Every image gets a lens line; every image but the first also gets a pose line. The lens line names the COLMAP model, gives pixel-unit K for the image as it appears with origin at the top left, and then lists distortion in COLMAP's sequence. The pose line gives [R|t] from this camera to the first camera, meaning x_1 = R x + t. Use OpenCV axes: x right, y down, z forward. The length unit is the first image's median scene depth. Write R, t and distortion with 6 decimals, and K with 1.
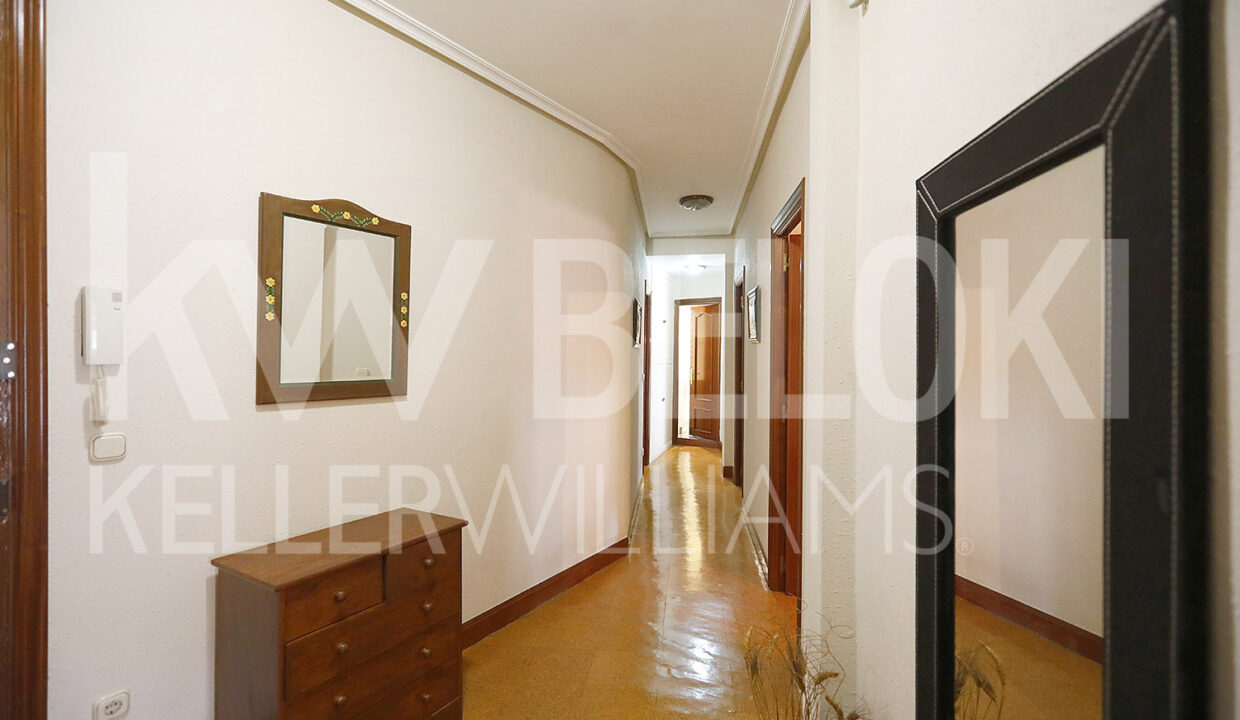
lens RADIAL K [[582.7, 0, 622.5], [0, 582.7, 348.2], [0, 0, 1]] dist [0.002299, 0.000785]
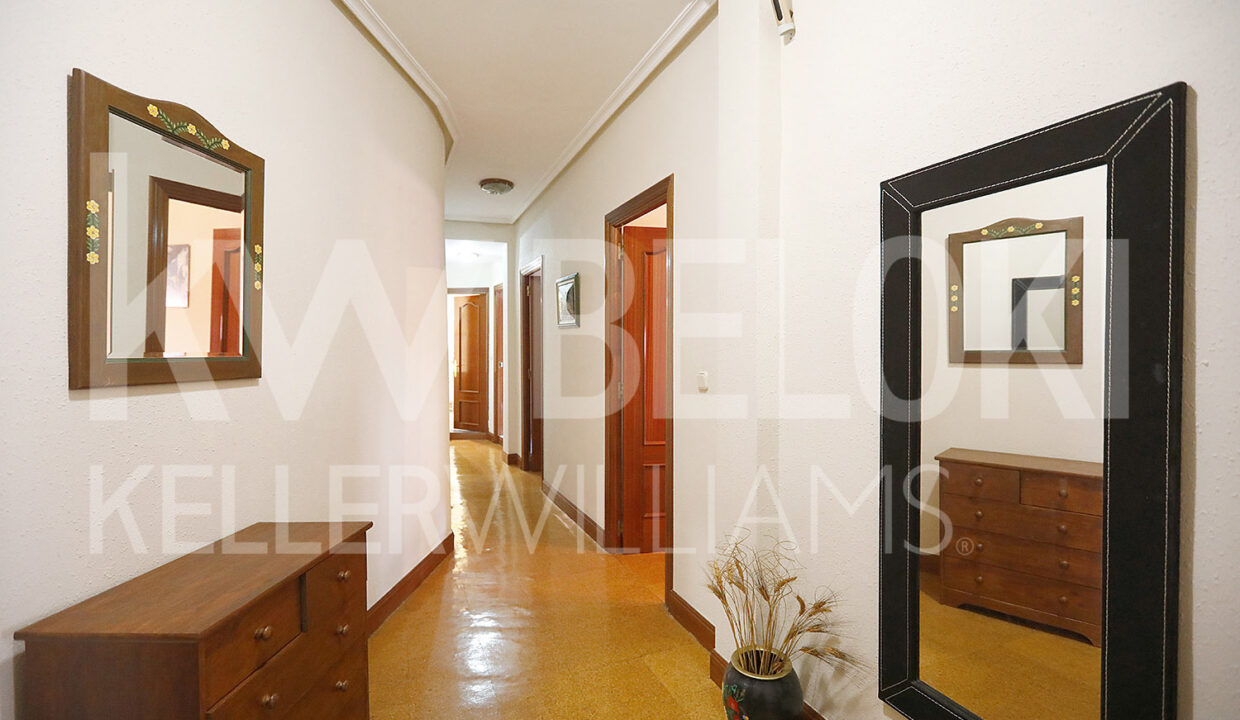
lens RADIAL K [[578.7, 0, 620.0], [0, 578.7, 360.0], [0, 0, 1]] dist [0.000832, -0.000135]
pose [[0.854477, -0.015240, 0.519266, -0.385933], [0.006785, 0.999812, 0.018180, 0.049157], [-0.519446, -0.012011, 0.854419, 0.099577]]
